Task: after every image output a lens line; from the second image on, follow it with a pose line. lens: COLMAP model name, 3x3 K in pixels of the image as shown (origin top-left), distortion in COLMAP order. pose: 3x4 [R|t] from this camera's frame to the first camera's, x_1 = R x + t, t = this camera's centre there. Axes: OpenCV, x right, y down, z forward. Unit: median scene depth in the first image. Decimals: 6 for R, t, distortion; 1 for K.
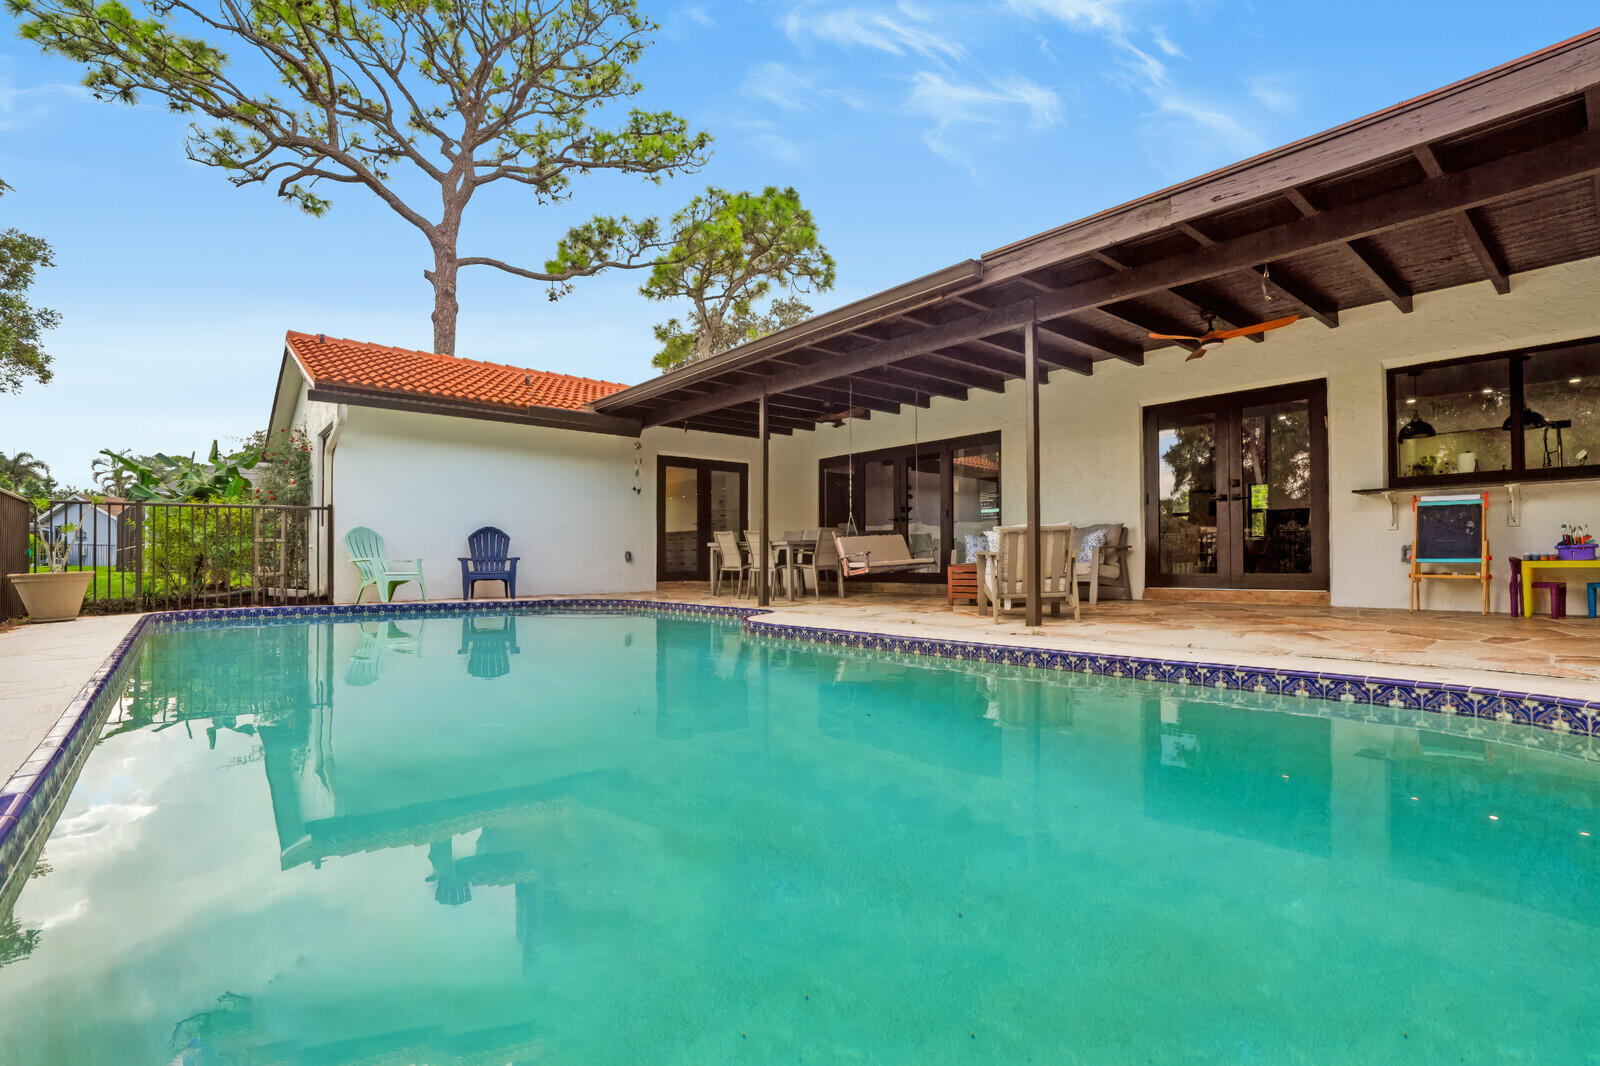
lens RADIAL K [[731.7, 0, 804.4], [0, 731.7, 552.6], [0, 0, 1]] dist [-0.025151, 0.000409]
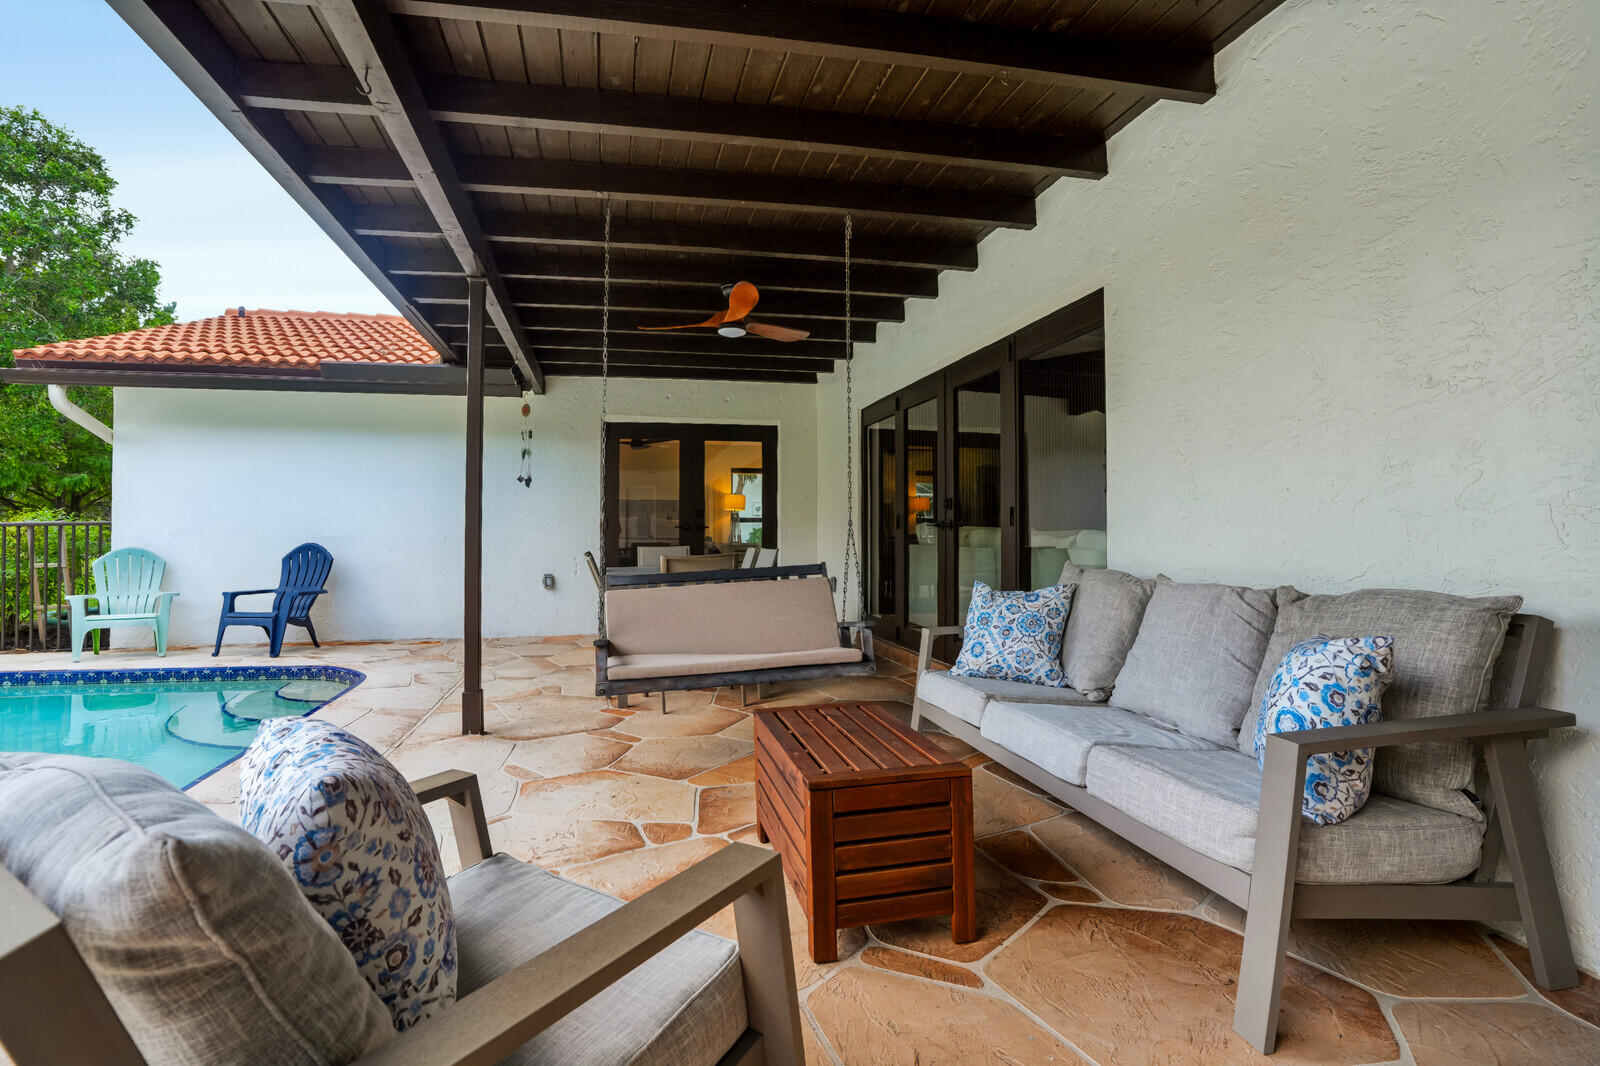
lens RADIAL K [[755.0, 0, 774.1], [0, 755.0, 538.3], [0, 0, 1]] dist [-0.079738, 0.020198]
pose [[0.874085, 0.005597, -0.485740, 0.196584], [0.003027, 0.999851, 0.016969, -0.033869], [0.485763, -0.016303, 0.873938, 0.400179]]
